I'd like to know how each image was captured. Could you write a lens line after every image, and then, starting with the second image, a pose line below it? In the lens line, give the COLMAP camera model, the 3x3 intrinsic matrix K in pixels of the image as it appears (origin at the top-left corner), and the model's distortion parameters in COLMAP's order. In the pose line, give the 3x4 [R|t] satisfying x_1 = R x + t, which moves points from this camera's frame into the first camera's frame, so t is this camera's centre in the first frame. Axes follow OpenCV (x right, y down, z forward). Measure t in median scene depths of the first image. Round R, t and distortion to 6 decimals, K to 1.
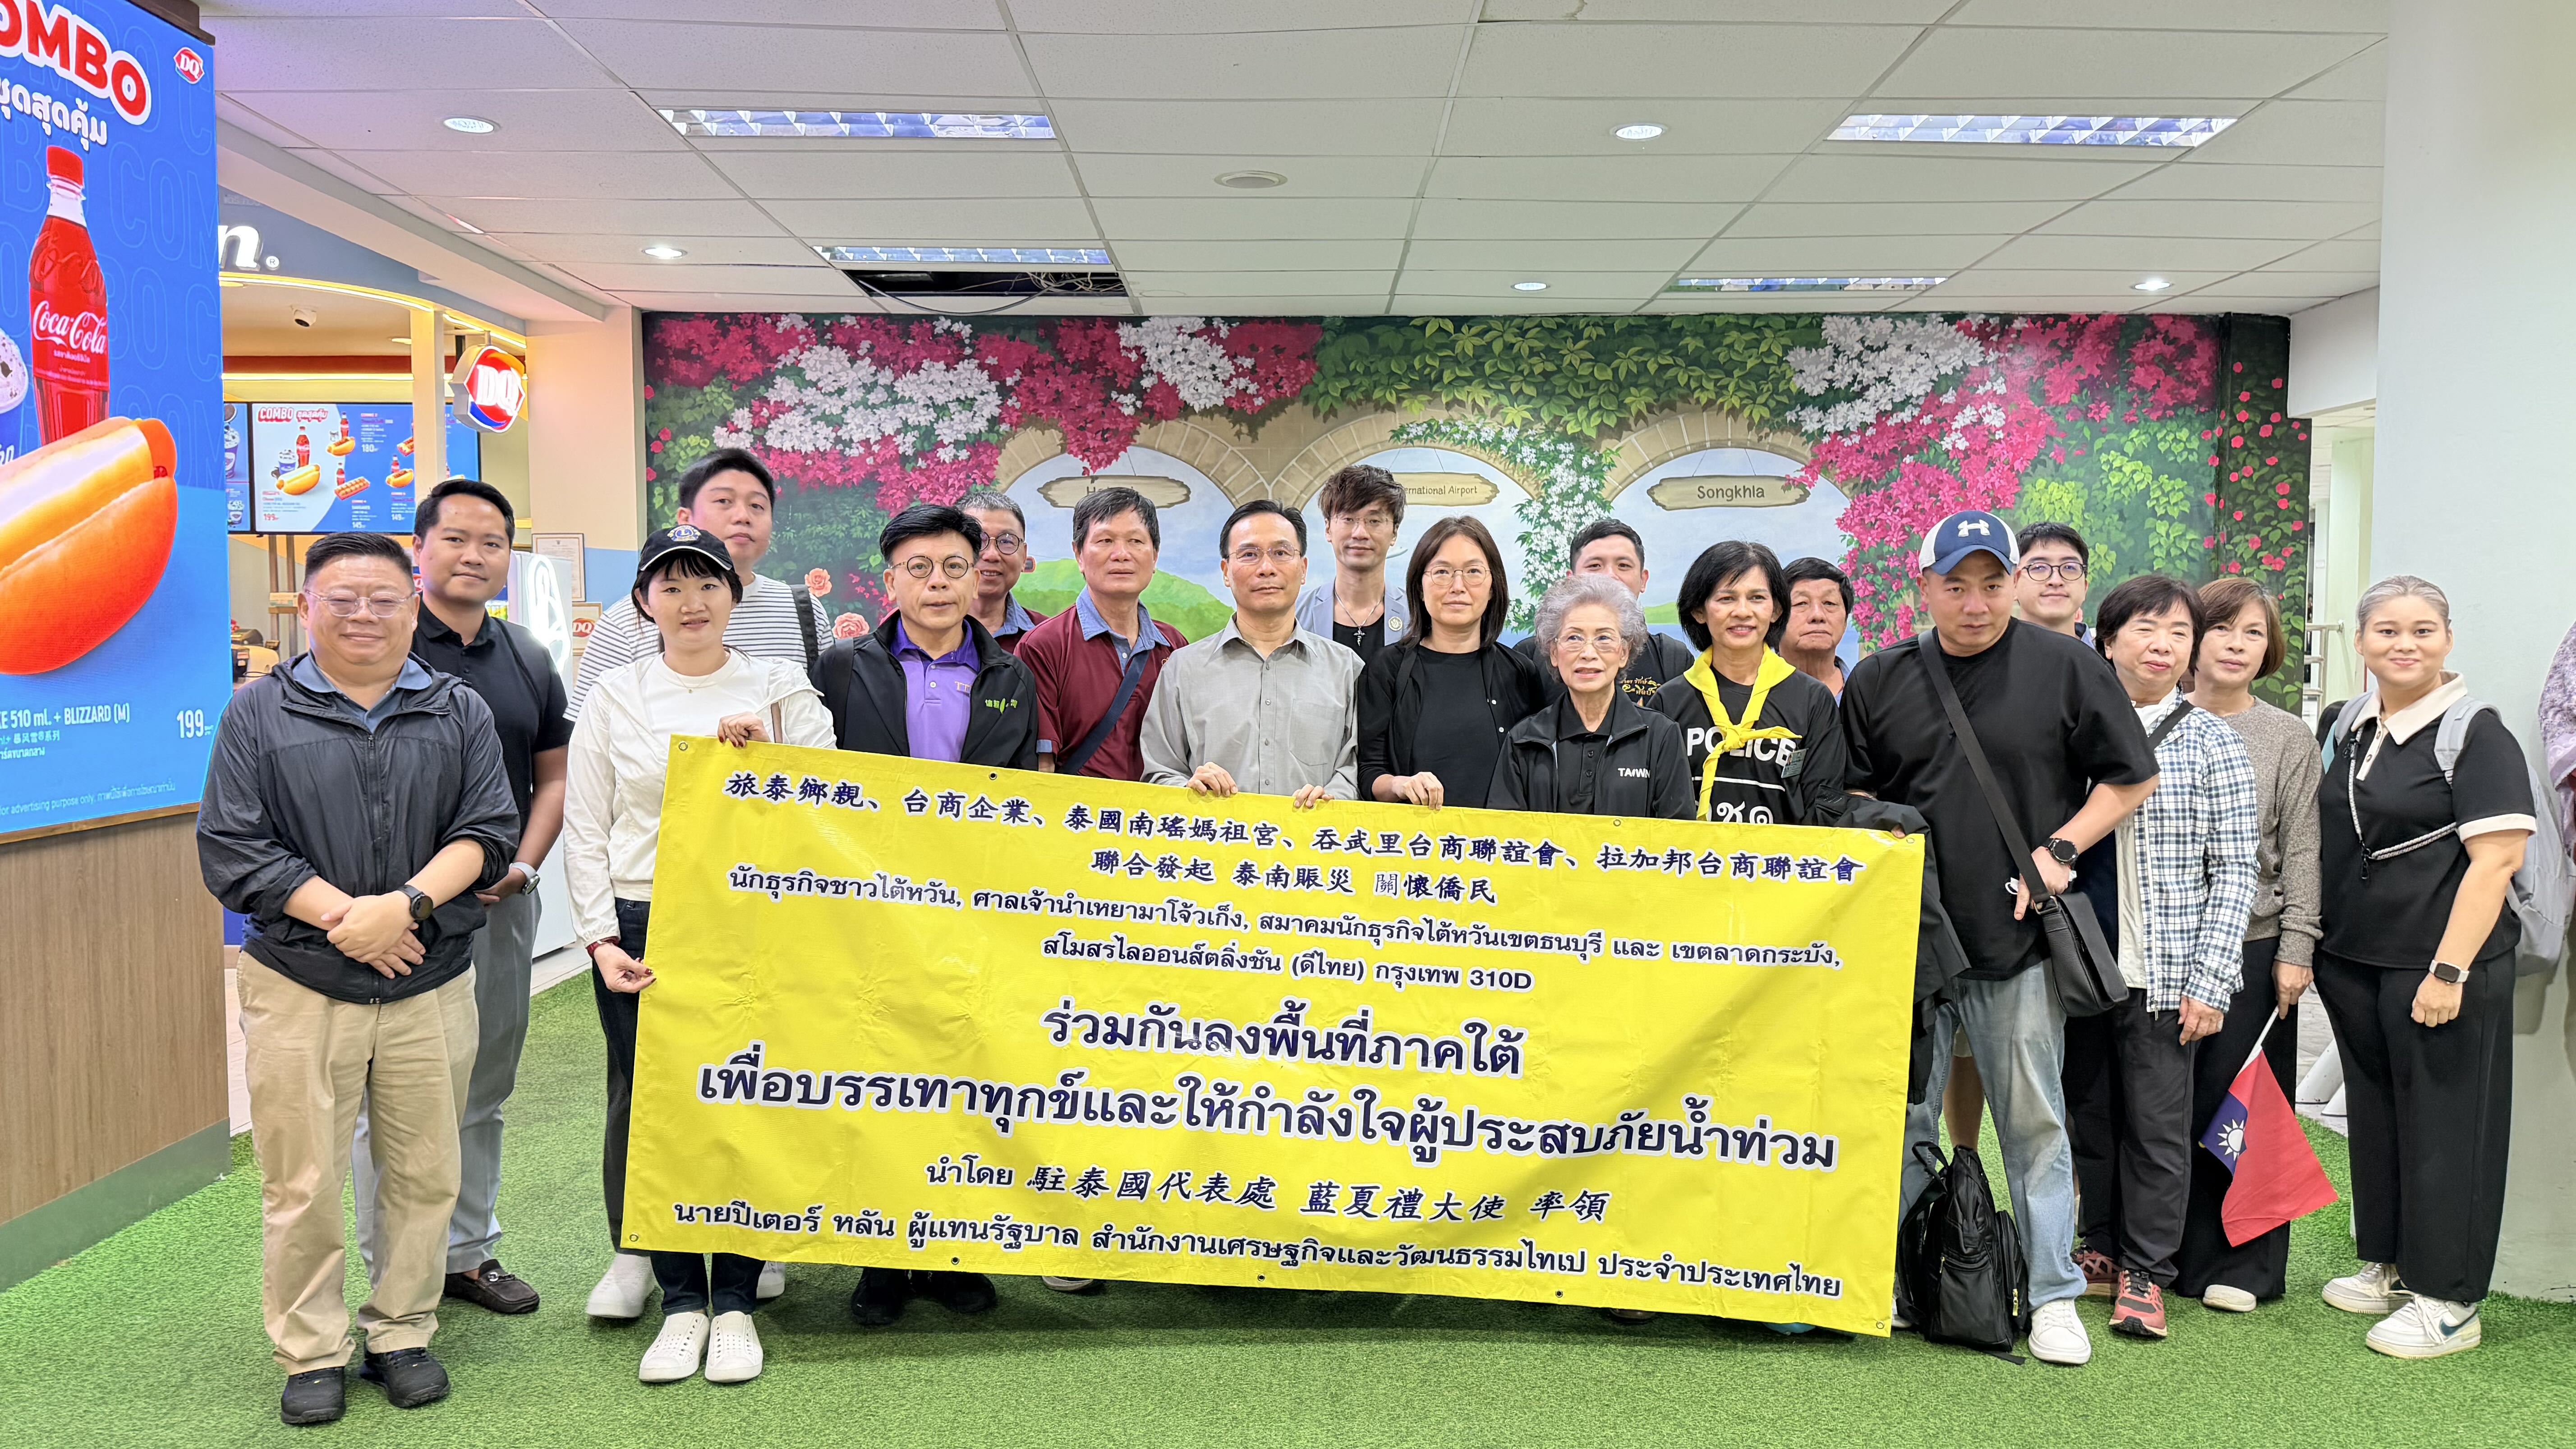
lens RADIAL K [[1820.0, 0, 1299.8], [0, 1820.0, 733.8], [0, 0, 1]] dist [0.078536, 0.000262]
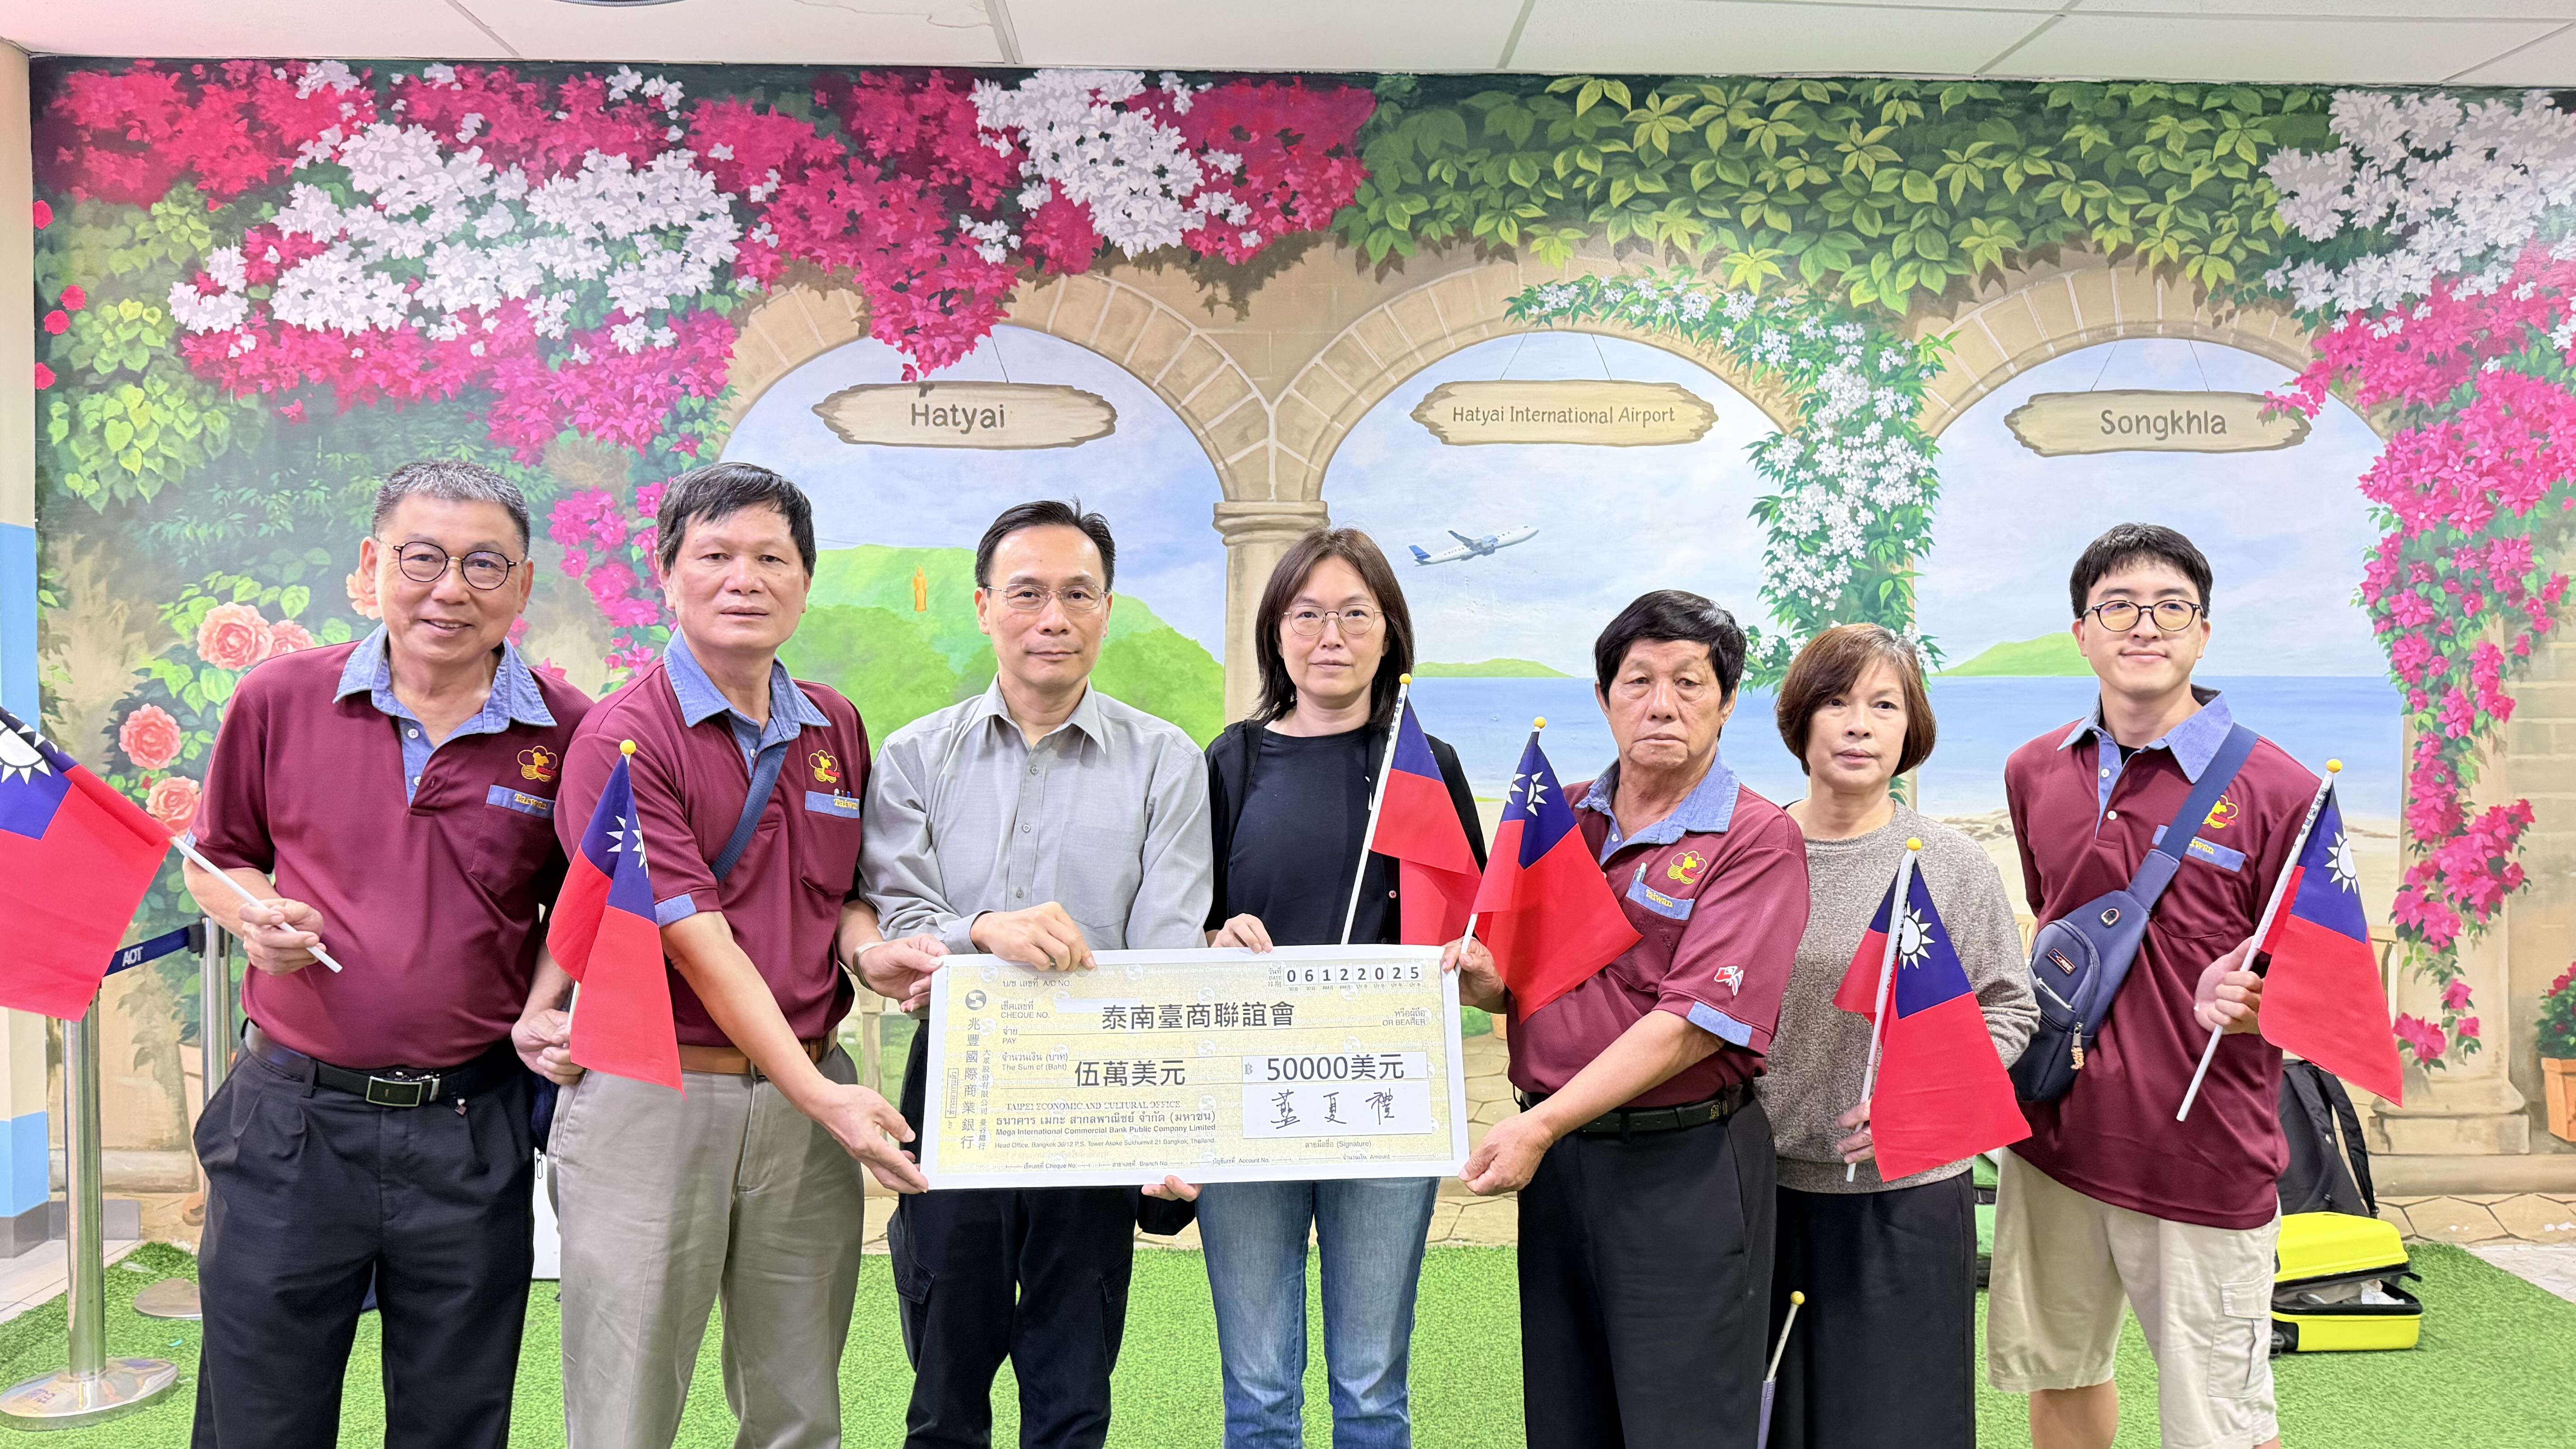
lens RADIAL K [[1820.0, 0, 1287.1], [0, 1820.0, 711.7], [0, 0, 1]] dist [0.078536, 0.000262]
pose [[0.999930, 0.001610, -0.011748, -0.005931], [-0.002267, 0.998422, -0.056114, -0.021264], [0.011639, 0.056137, 0.998355, 0.493551]]
